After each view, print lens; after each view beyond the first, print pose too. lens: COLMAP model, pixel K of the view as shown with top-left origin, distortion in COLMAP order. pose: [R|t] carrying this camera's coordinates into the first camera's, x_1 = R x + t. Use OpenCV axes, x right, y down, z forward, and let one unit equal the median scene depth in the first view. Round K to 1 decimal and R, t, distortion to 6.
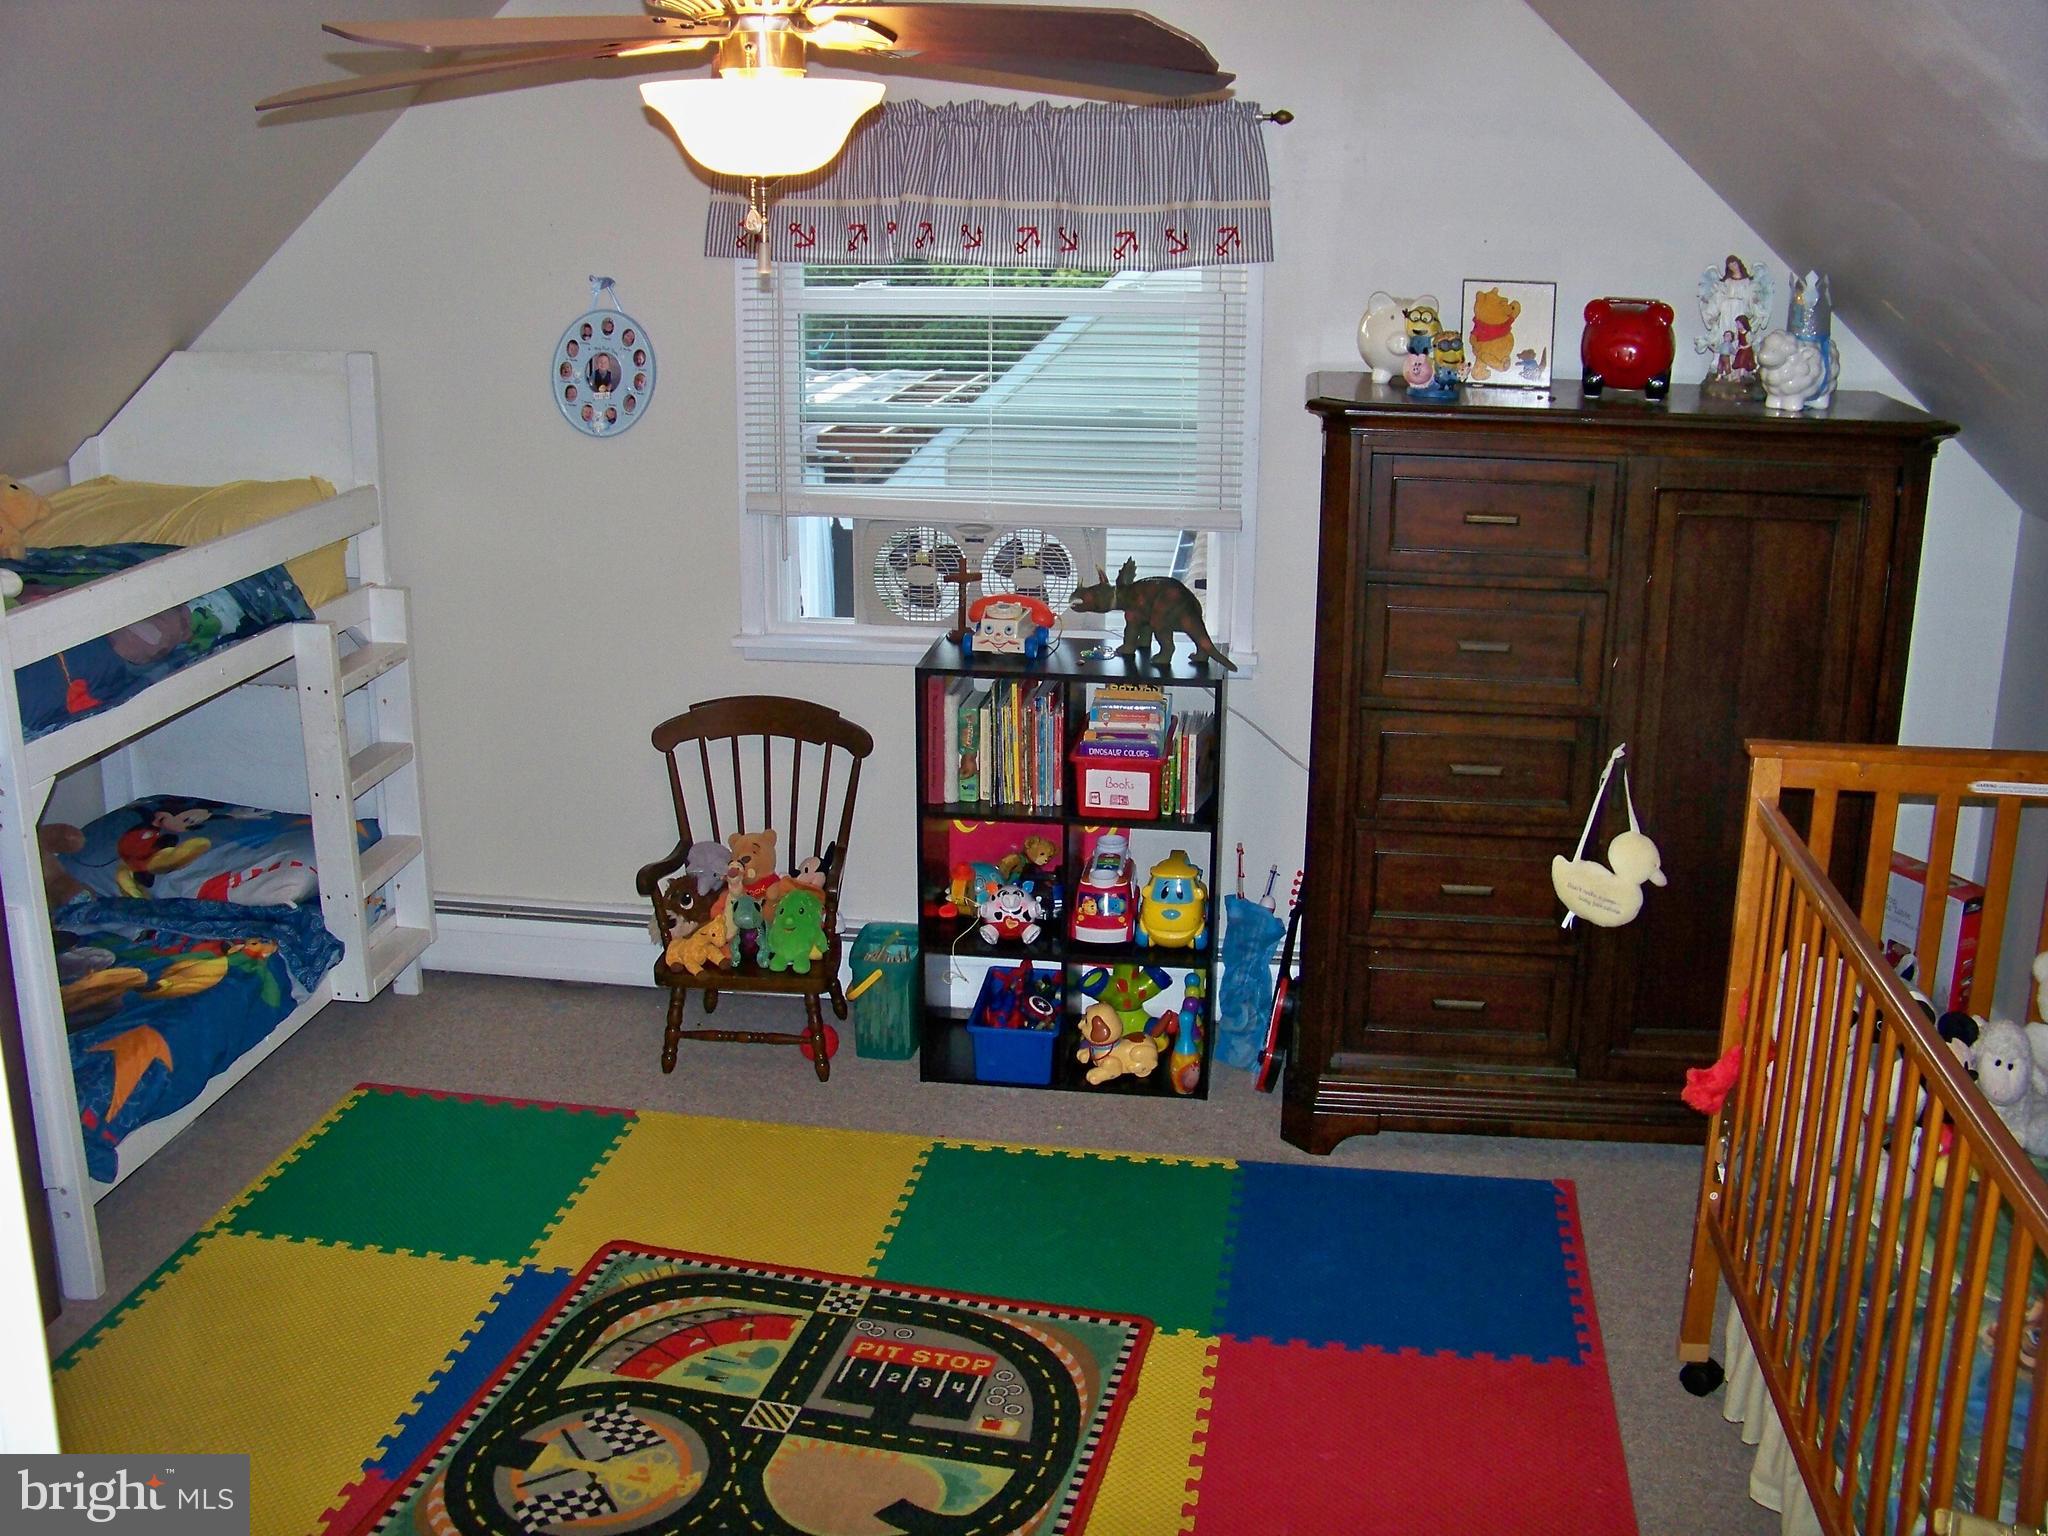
lens RADIAL K [[2010.9, 0, 1023.5], [0, 2010.9, 734.5], [0, 0, 1]] dist [-0.247892, 0.300218]
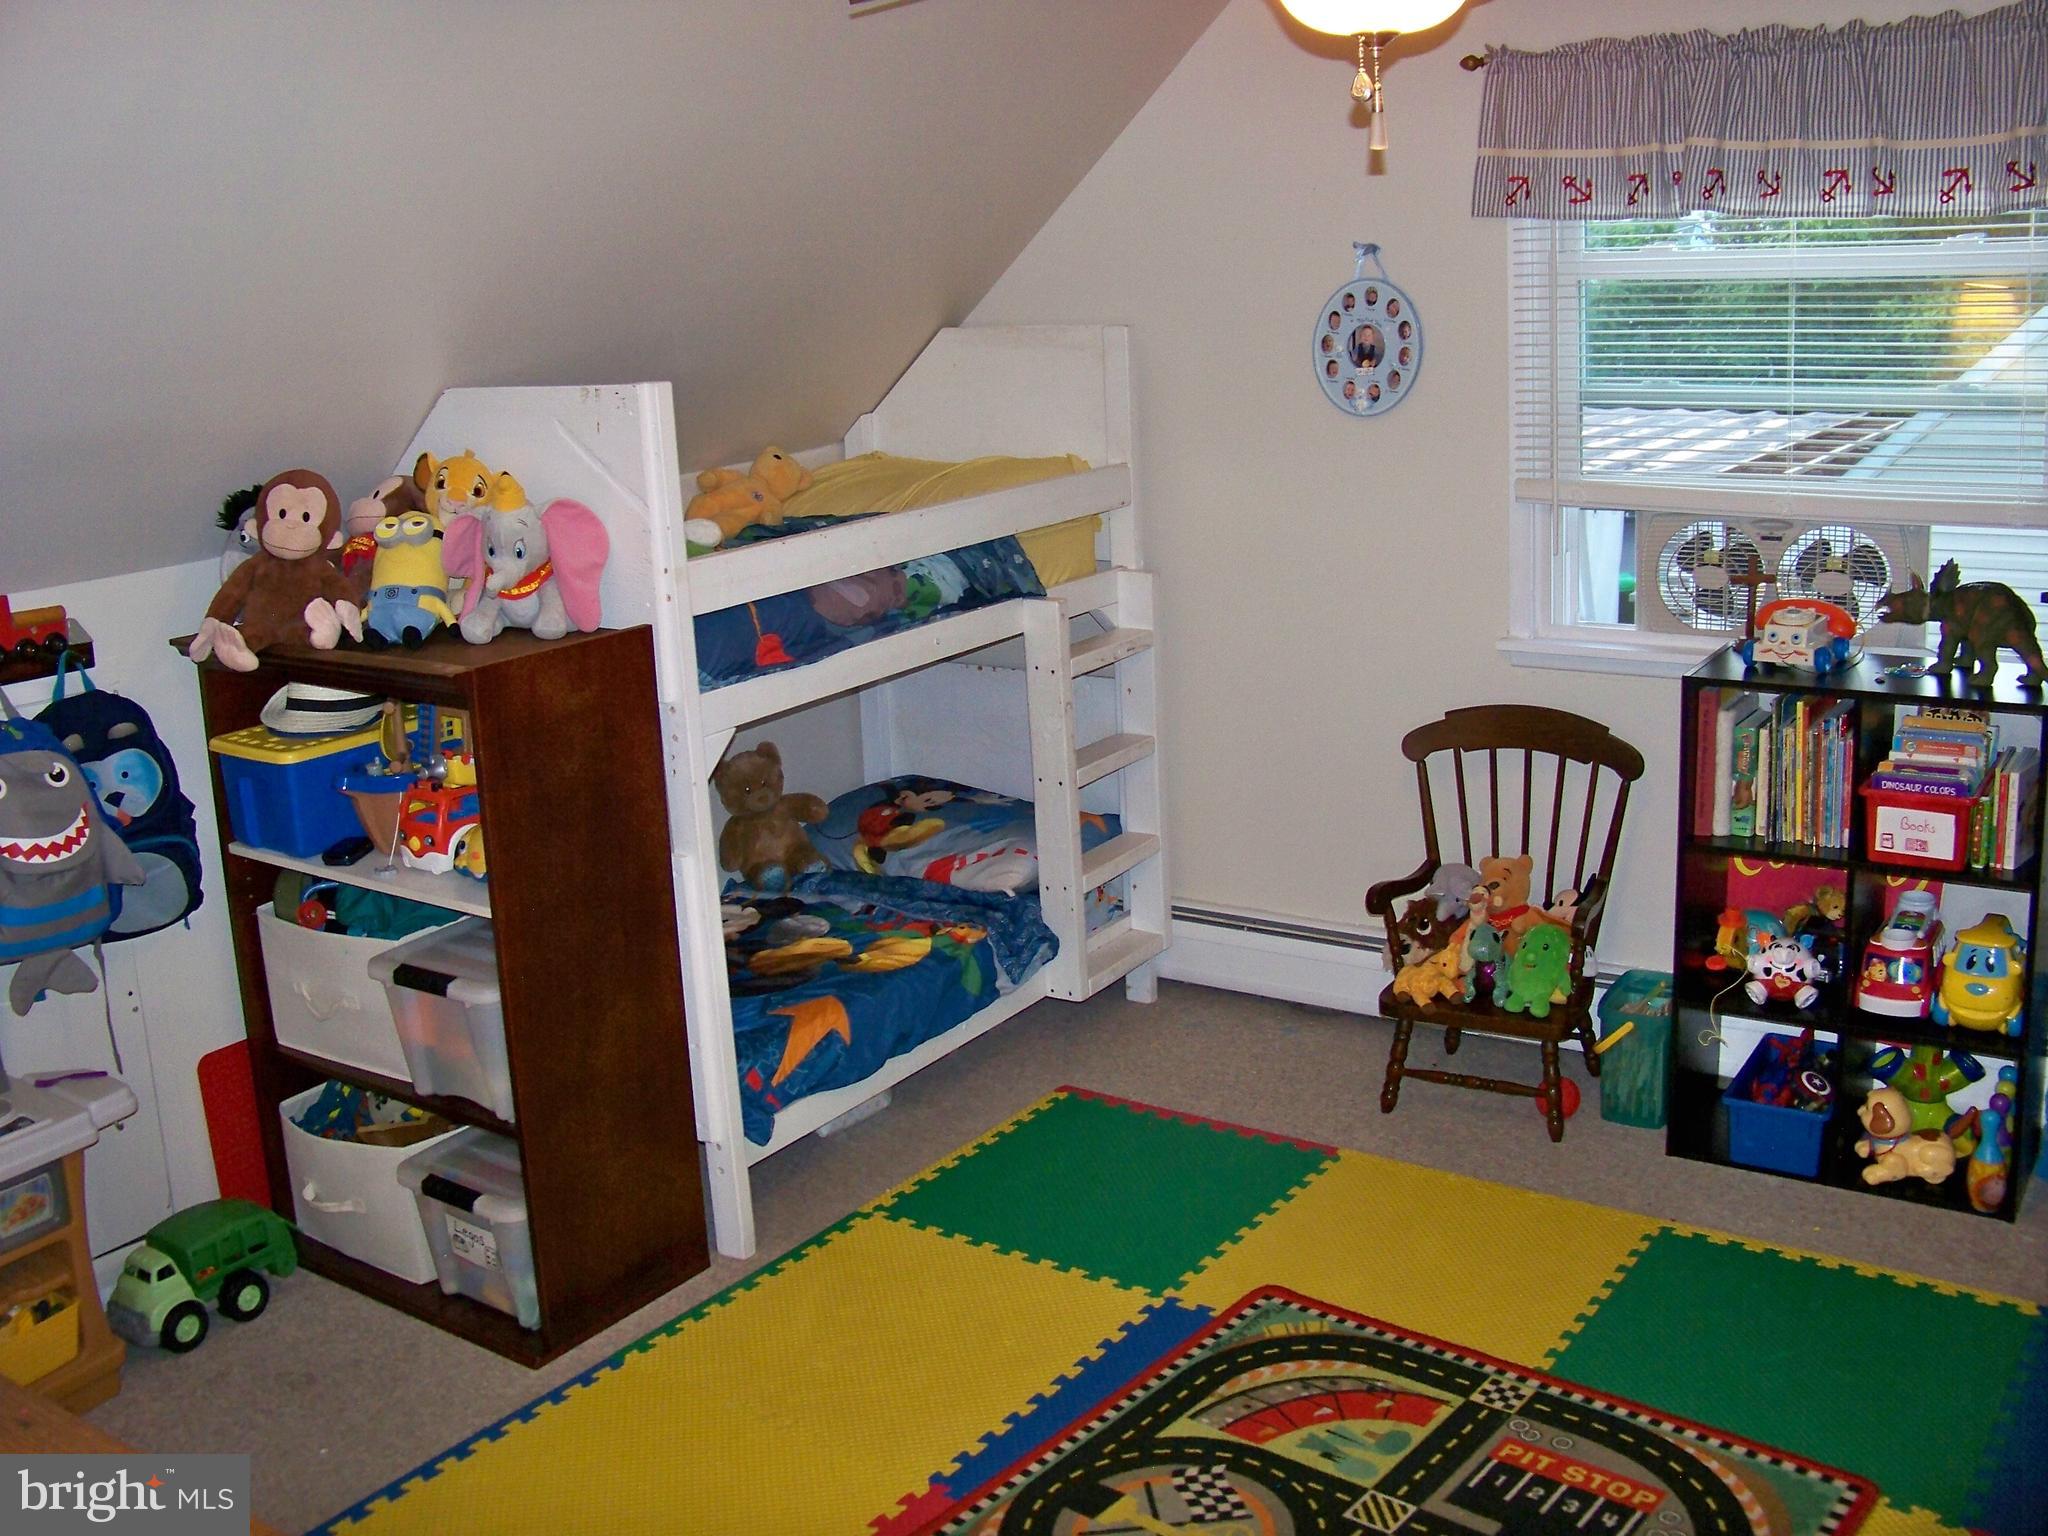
lens RADIAL K [[2014.0, 0, 1023.1], [0, 2014.0, 700.6], [0, 0, 1]] dist [-0.258056, 0.309555]
pose [[0.894616, 0.049301, -0.444107, 0.067876], [-0.069115, 0.997201, -0.028527, 0.020983], [0.441458, 0.056215, 0.895519, 0.111346]]
